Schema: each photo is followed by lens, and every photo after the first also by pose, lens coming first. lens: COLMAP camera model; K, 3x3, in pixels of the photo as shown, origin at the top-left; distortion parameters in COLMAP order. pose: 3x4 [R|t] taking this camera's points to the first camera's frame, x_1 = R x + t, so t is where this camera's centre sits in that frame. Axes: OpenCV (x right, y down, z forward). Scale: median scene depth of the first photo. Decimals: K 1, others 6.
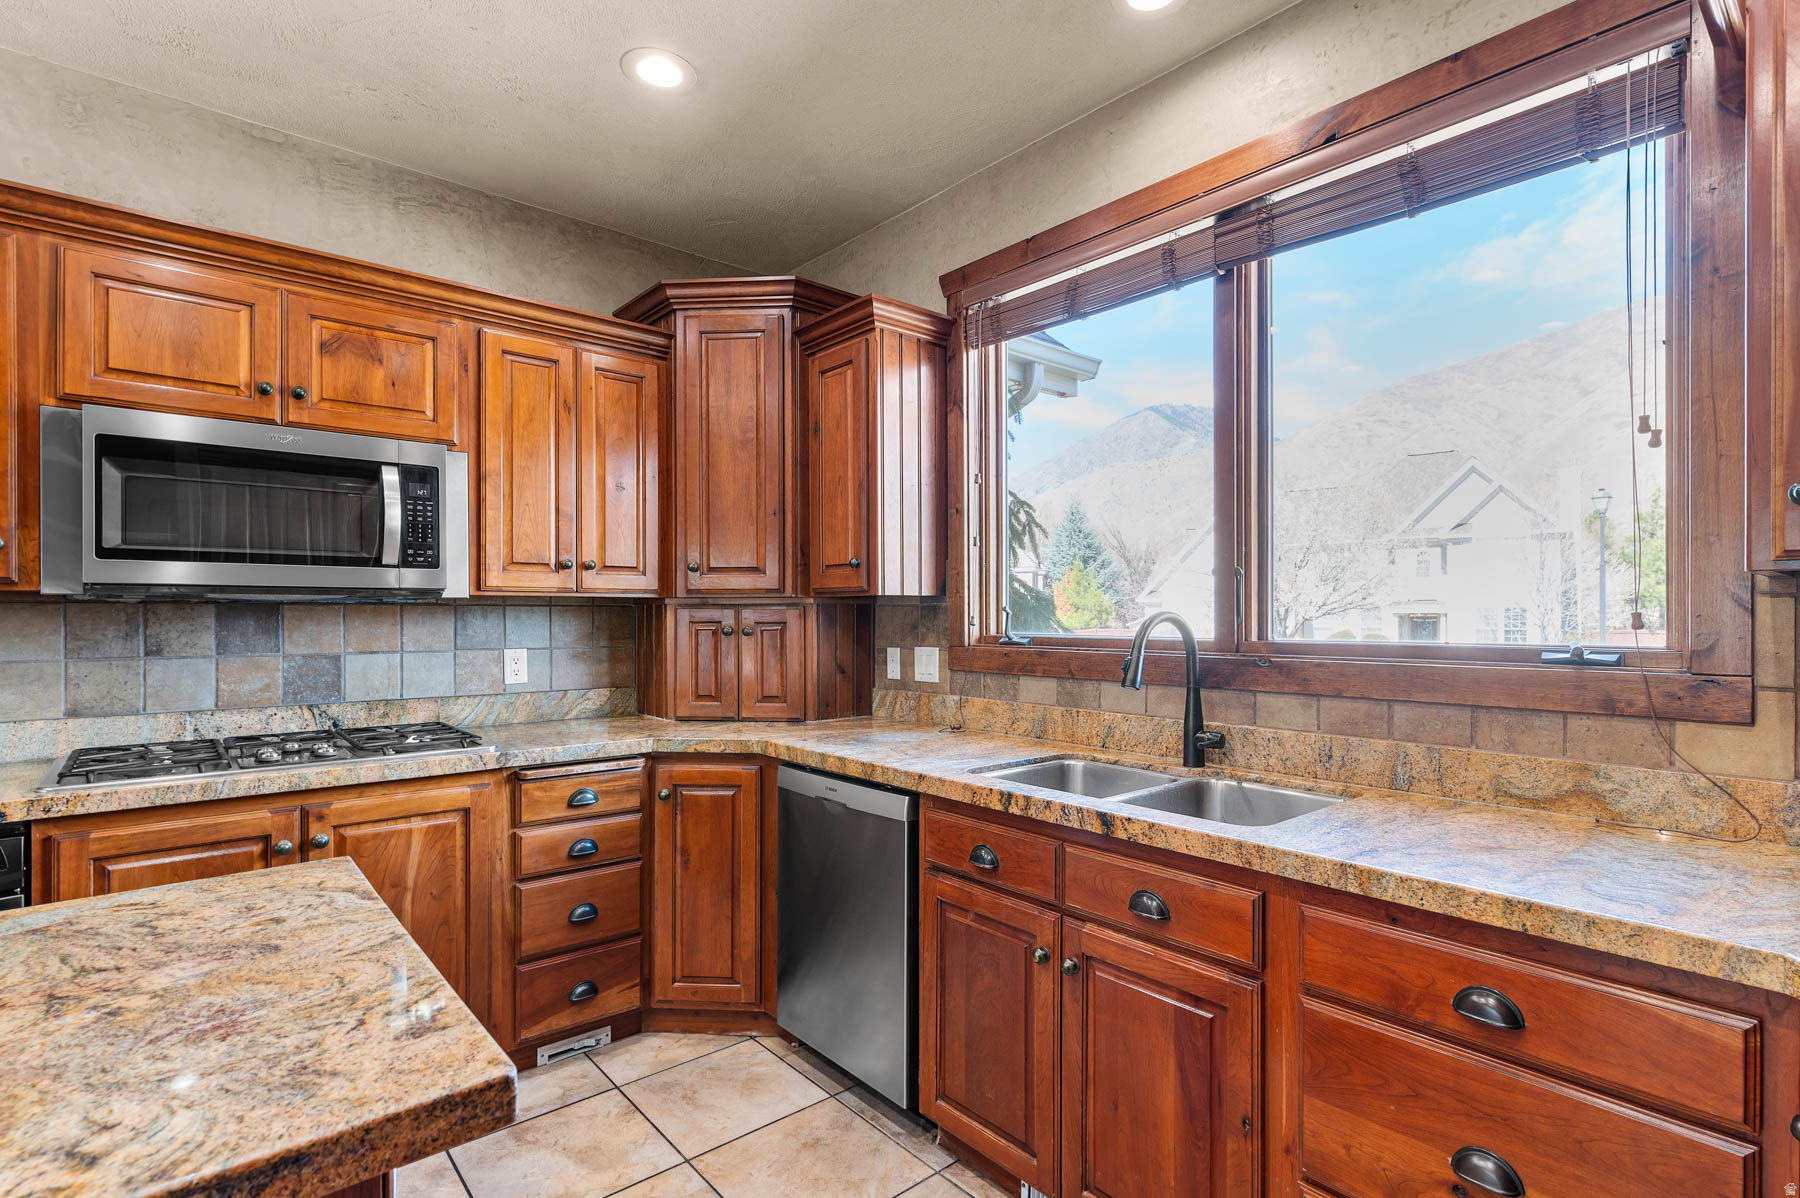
lens RADIAL K [[868.1, 0, 903.4], [0, 868.1, 616.2], [0, 0, 1]] dist [0.003425, -0.000279]
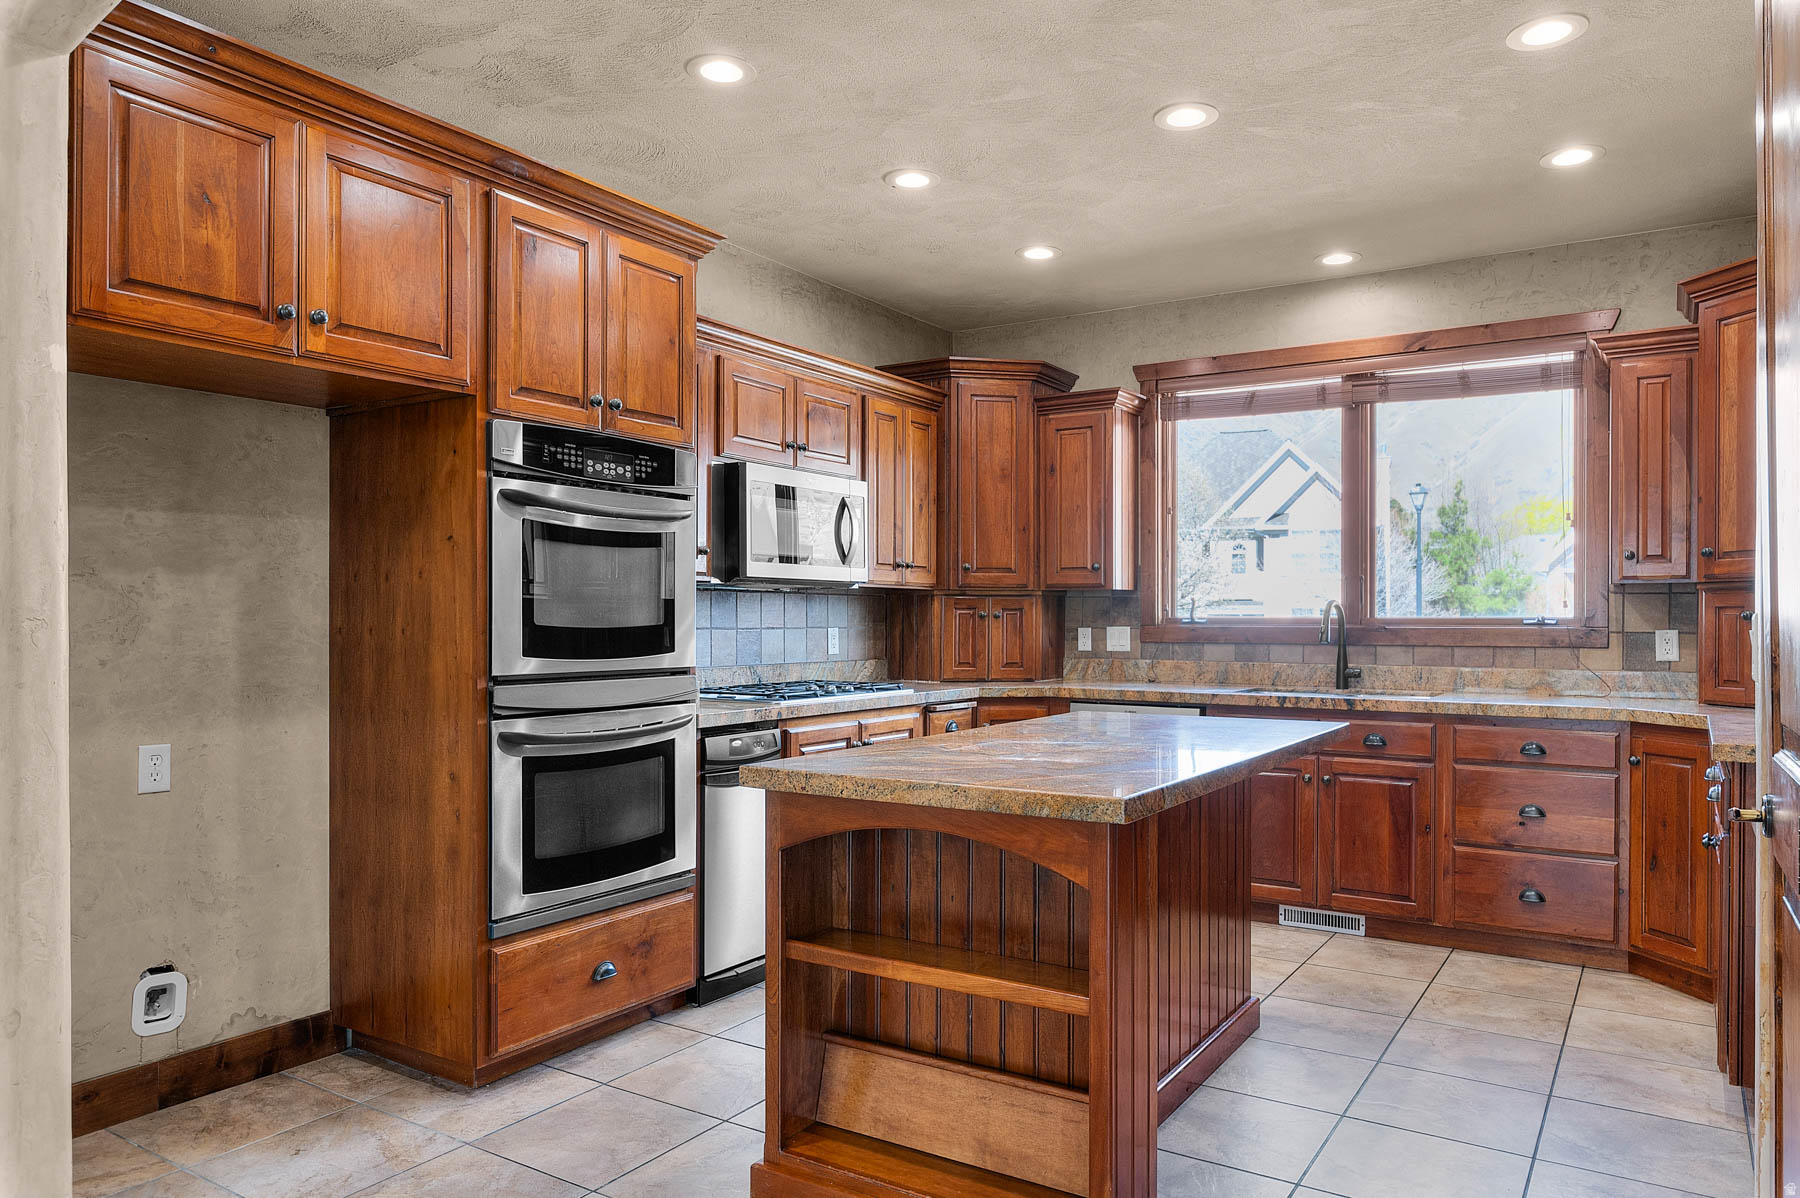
lens RADIAL K [[1184.5, 0, 903.3], [0, 1184.5, 619.4], [0, 0, 1]] dist [0.002171, 0.001193]
pose [[0.959728, 0.001999, 0.280925, -1.050175], [-0.002383, 0.999997, 0.001024, 0.028317], [-0.280922, -0.001653, 0.959729, -0.923789]]
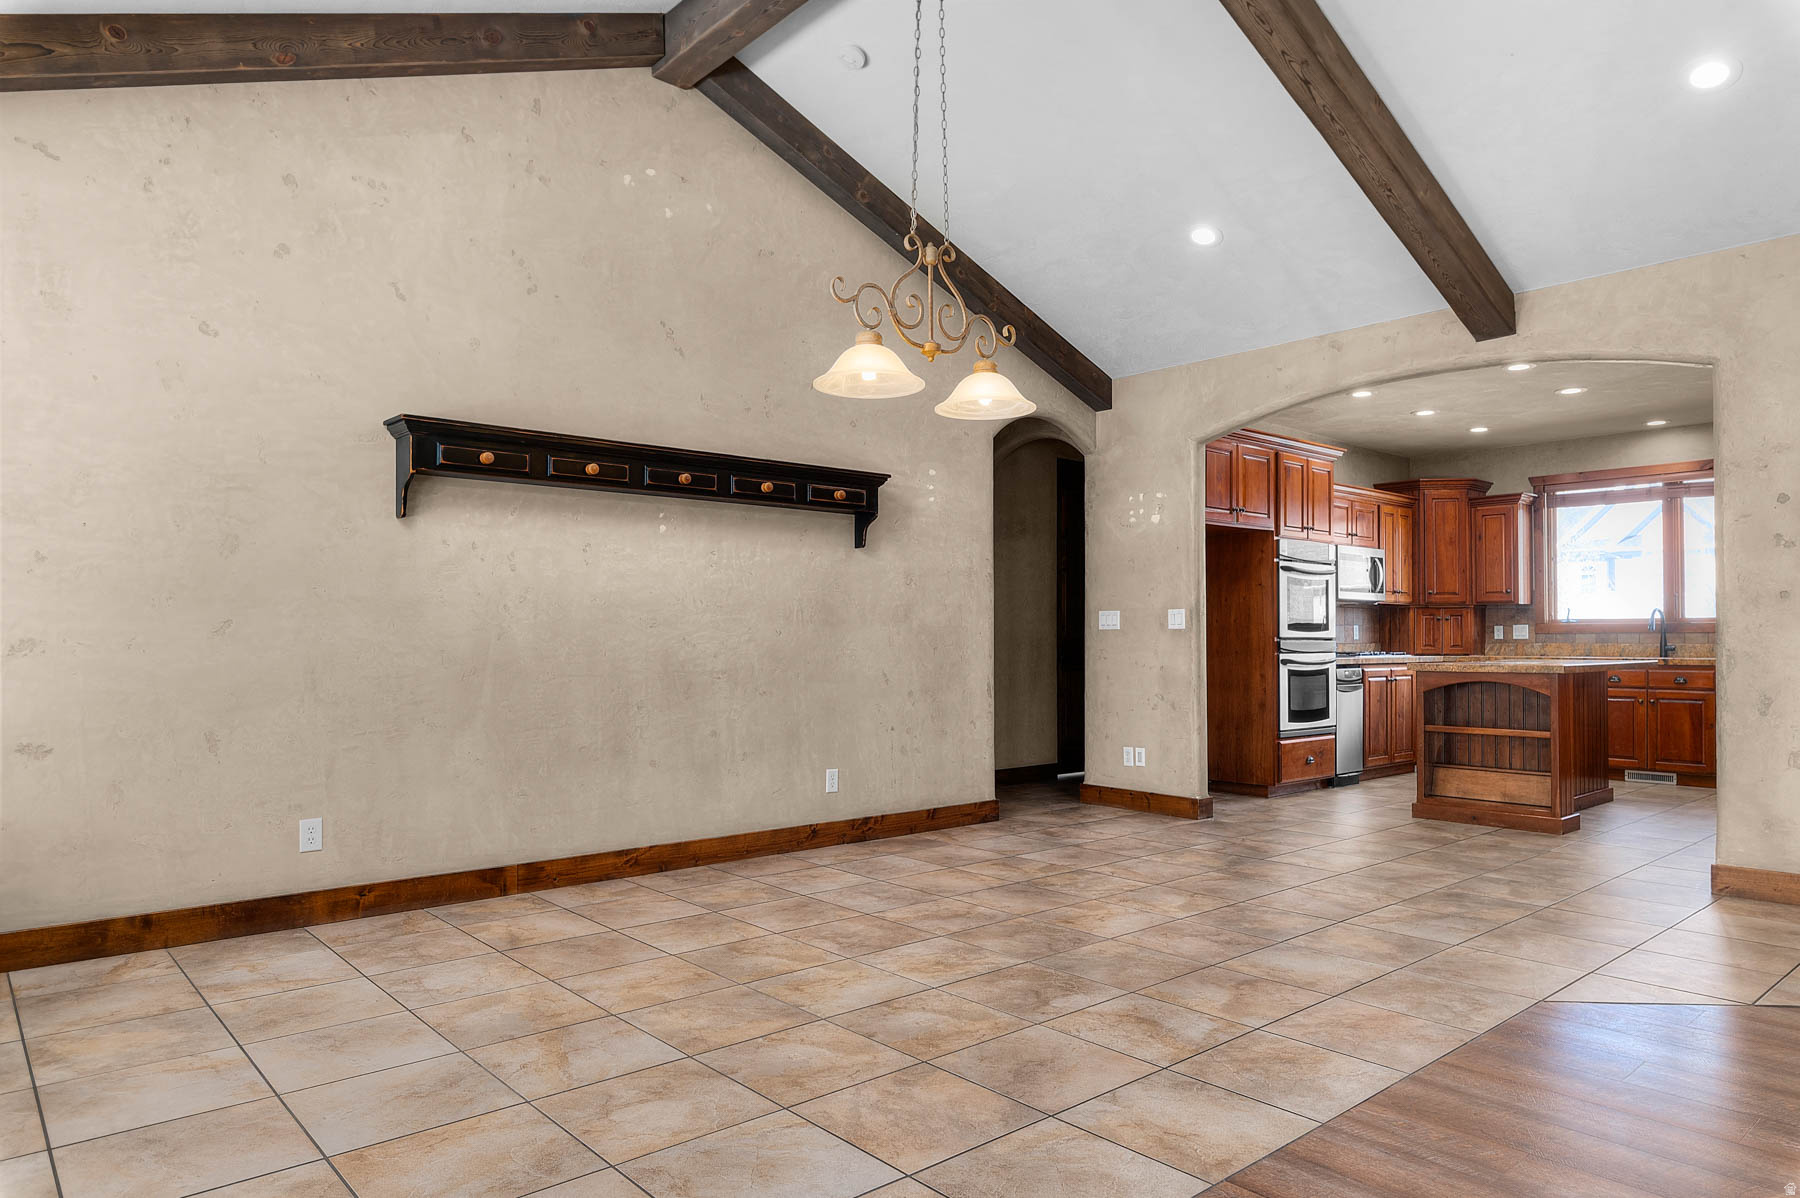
lens RADIAL K [[1110.5, 0, 910.0], [0, 1110.5, 622.8], [0, 0, 1]] dist [-0.002318, 0.000911]
pose [[0.999915, 0.000661, 0.013050, -2.176572], [-0.000445, 0.999863, -0.016567, 0.102517], [-0.013059, 0.016560, 0.999778, -2.655632]]
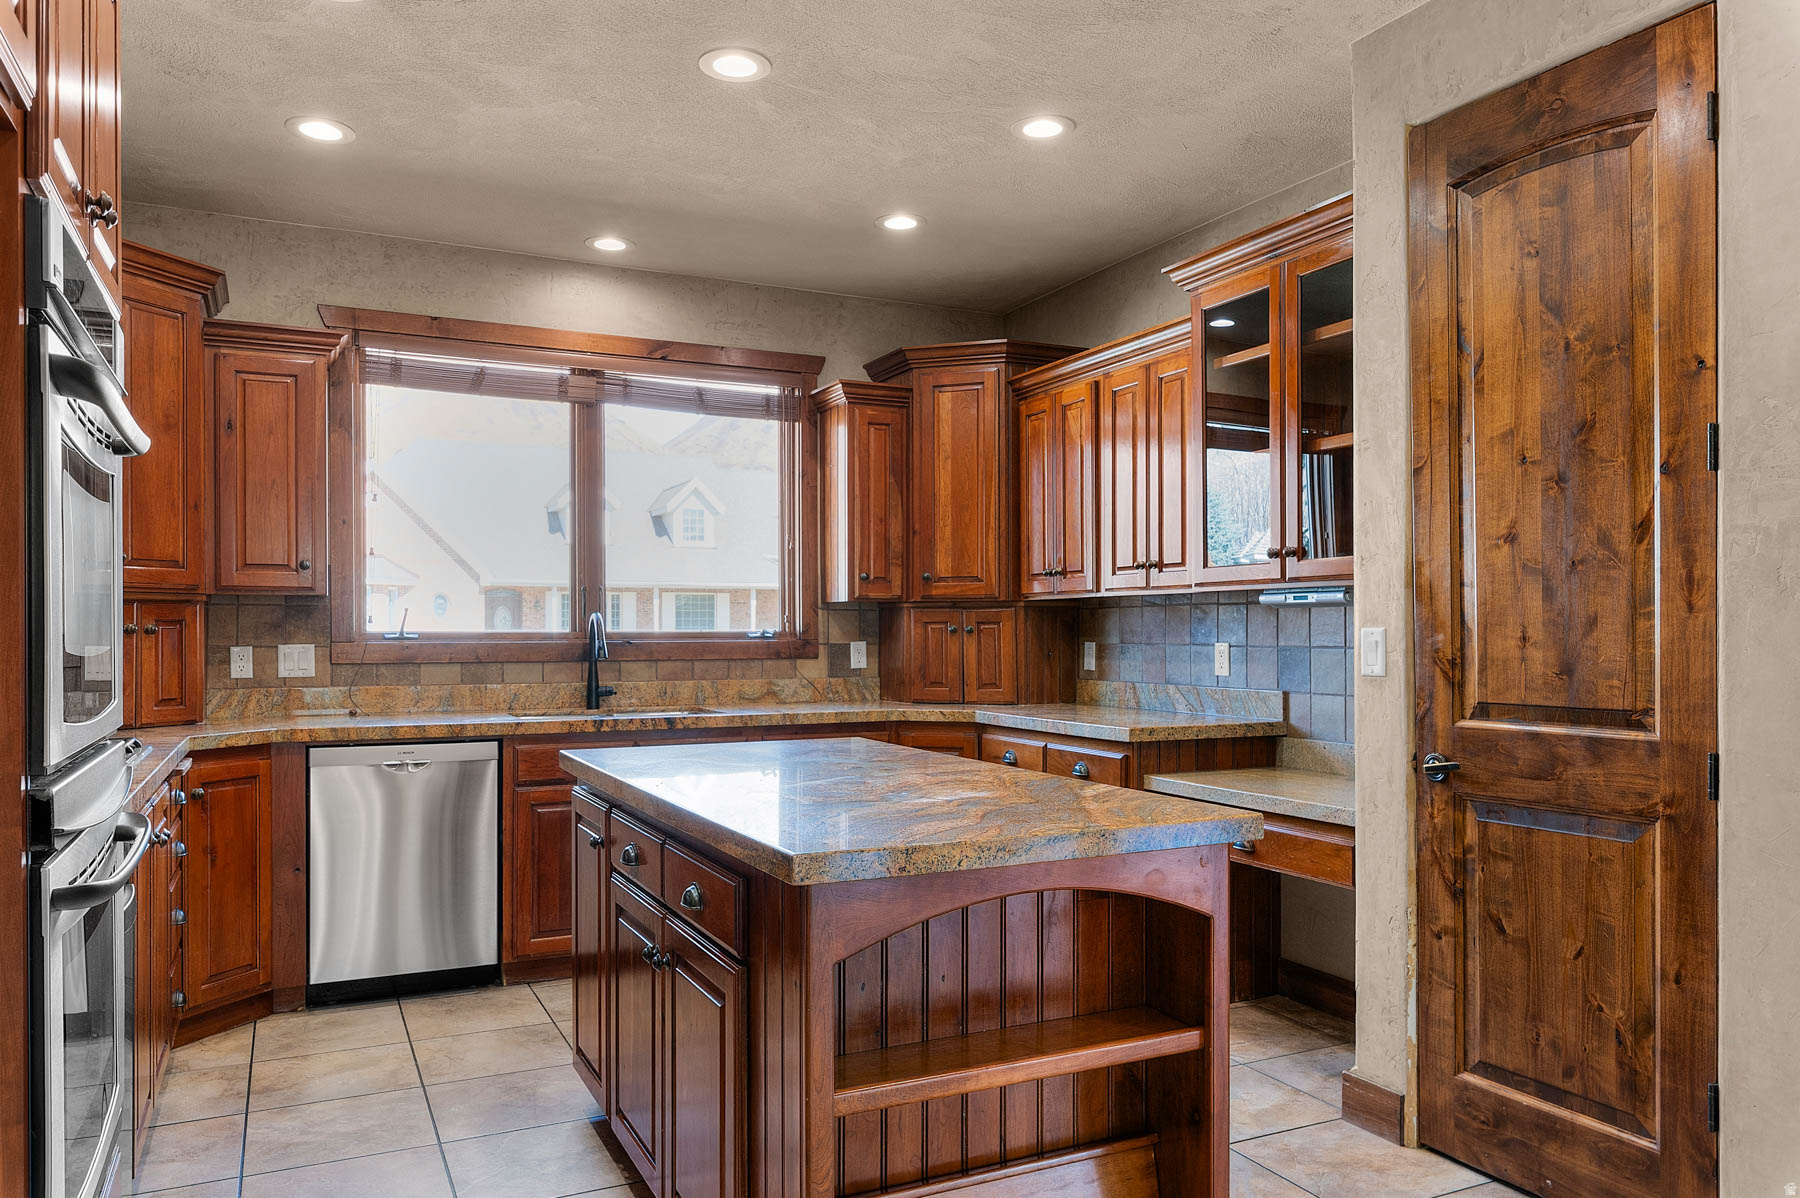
lens RADIAL K [[1270.3, 0, 908.5], [0, 1270.3, 632.6], [0, 0, 1]] dist [0.007112, 0.002202]
pose [[0.254389, -0.001014, 0.967102, -1.598626], [0.001678, 0.999998, 0.000607, 0.026288], [-0.967101, 0.001469, 0.254390, -0.151004]]
